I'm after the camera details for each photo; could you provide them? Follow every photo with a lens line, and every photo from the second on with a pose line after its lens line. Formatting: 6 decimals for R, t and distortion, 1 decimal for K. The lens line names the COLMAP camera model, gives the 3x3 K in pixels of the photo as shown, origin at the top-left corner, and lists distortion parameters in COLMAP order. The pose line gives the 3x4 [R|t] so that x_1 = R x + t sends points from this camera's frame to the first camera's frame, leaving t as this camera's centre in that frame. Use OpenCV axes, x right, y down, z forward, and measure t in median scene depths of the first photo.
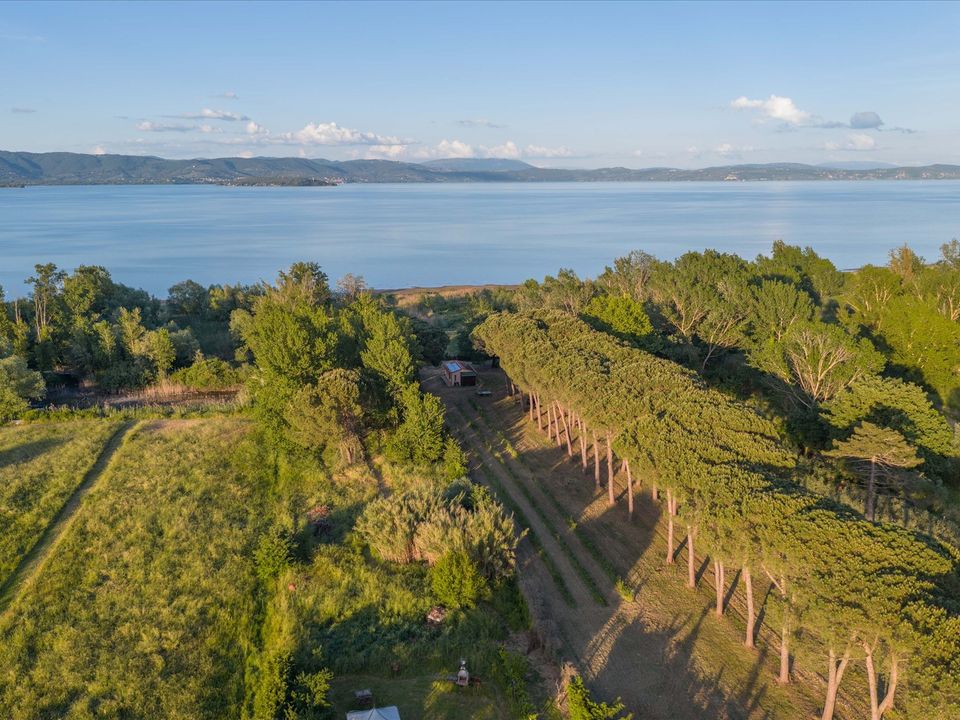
lens RADIAL K [[873.4, 0, 484.8], [0, 873.4, 361.5], [0, 0, 1]] dist [0.065858, -0.112601]
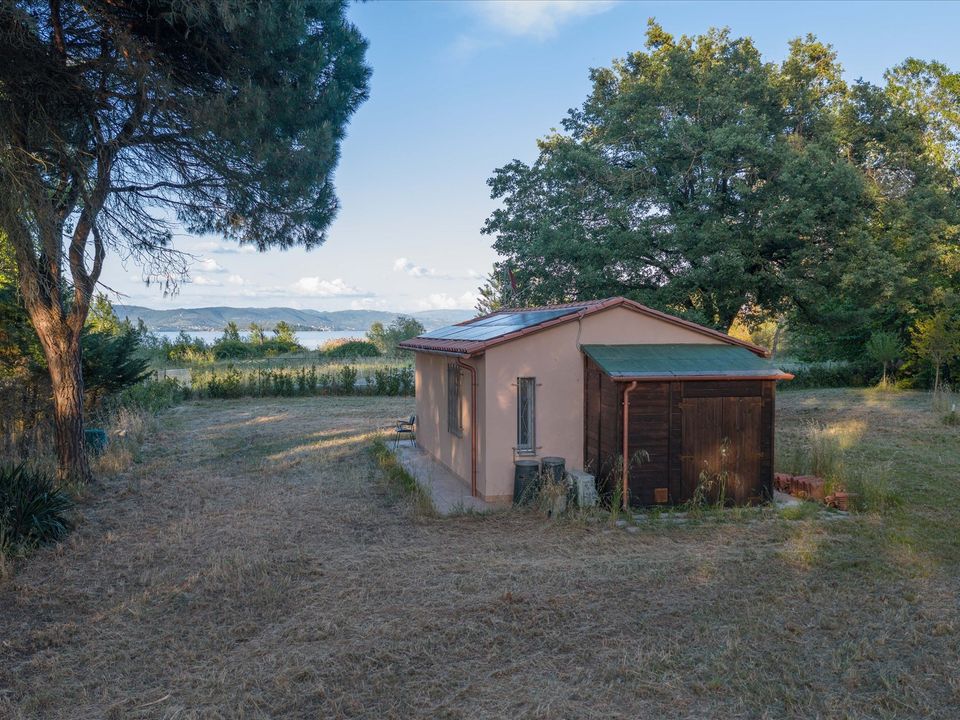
lens RADIAL K [[873.4, 0, 484.8], [0, 873.4, 361.5], [0, 0, 1]] dist [0.065858, -0.112601]
pose [[0.999871, 0.000669, 0.016056, -0.038866], [0.002061, 0.985545, -0.169402, 0.028081], [-0.015937, 0.169414, 0.985416, 0.914616]]
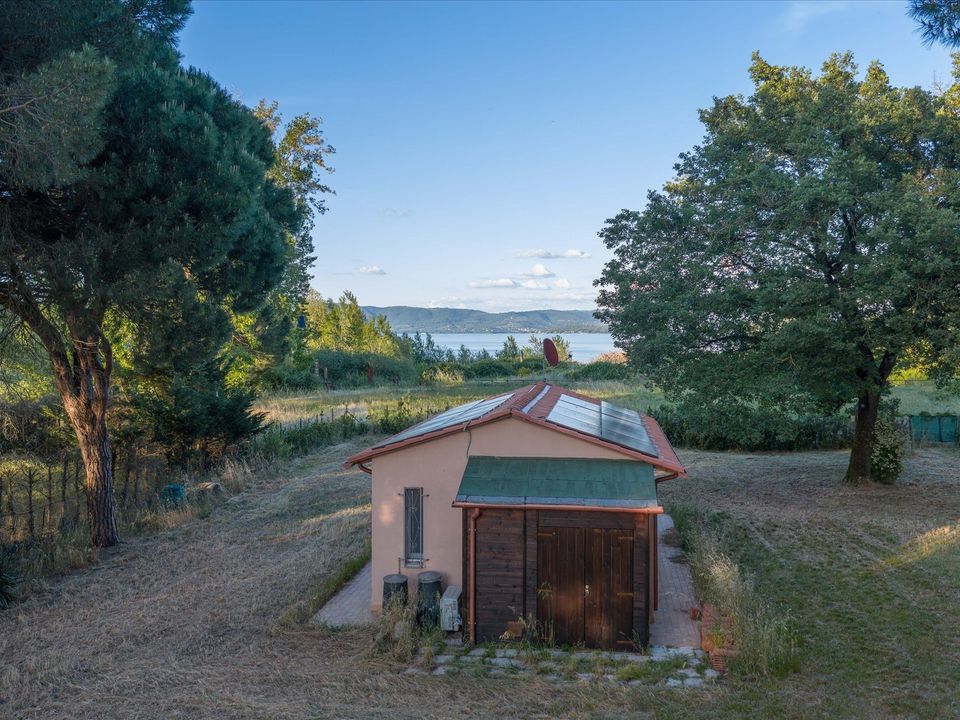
lens RADIAL K [[873.4, 0, 484.8], [0, 873.4, 361.5], [0, 0, 1]] dist [0.065858, -0.112601]
pose [[0.940044, 0.014390, -0.340748, 0.001215], [-0.072483, 0.984714, -0.158378, 0.016192], [0.333261, 0.173581, 0.926718, 0.920688]]
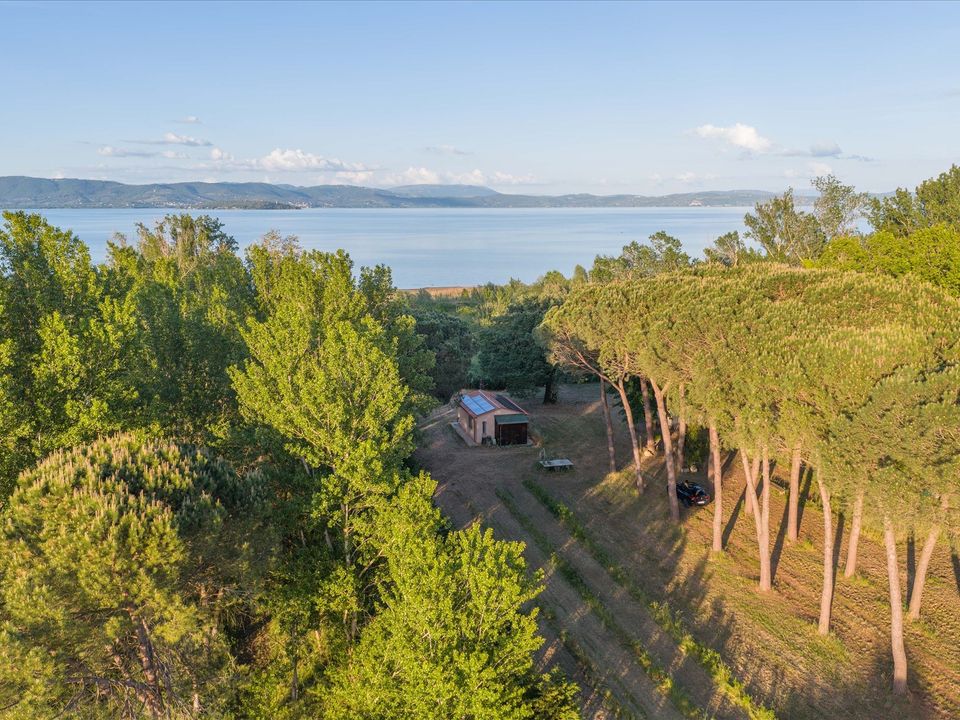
lens RADIAL K [[873.4, 0, 484.8], [0, 873.4, 361.5], [0, 0, 1]] dist [0.065858, -0.112601]
pose [[0.999256, -0.004405, 0.038316, -0.051032], [0.005538, 0.999549, -0.029512, -0.003033], [-0.038169, 0.029703, 0.998830, 0.528357]]
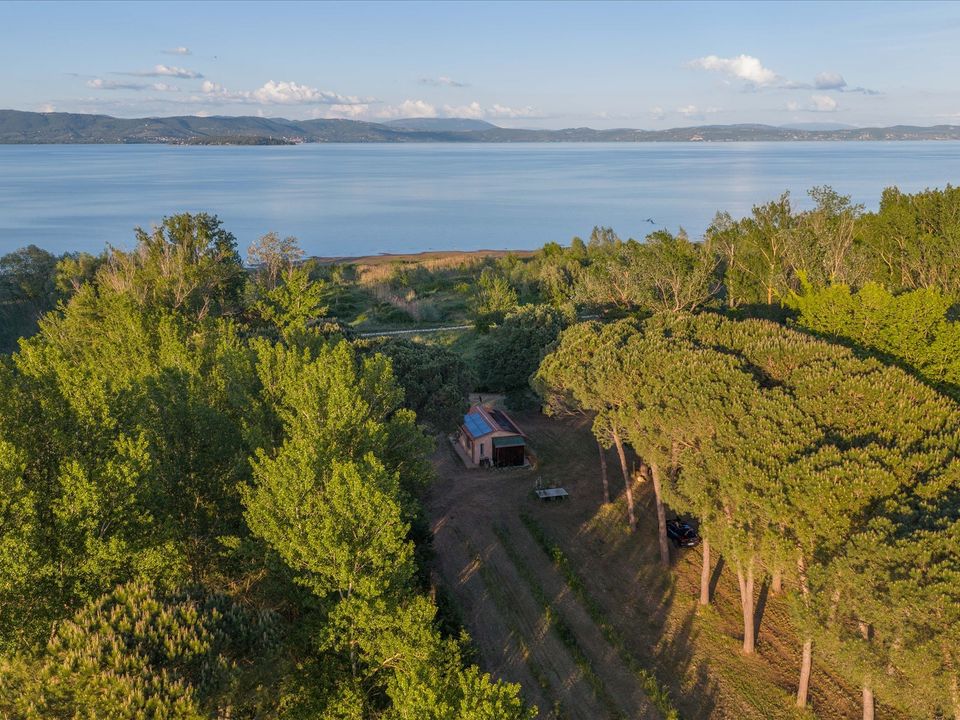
lens RADIAL K [[873.4, 0, 484.8], [0, 873.4, 361.5], [0, 0, 1]] dist [0.065858, -0.112601]
pose [[0.999162, -0.008285, 0.040078, -0.050945], [0.006597, 0.999094, 0.042049, -0.050129], [-0.040391, -0.041750, 0.998311, 0.518986]]
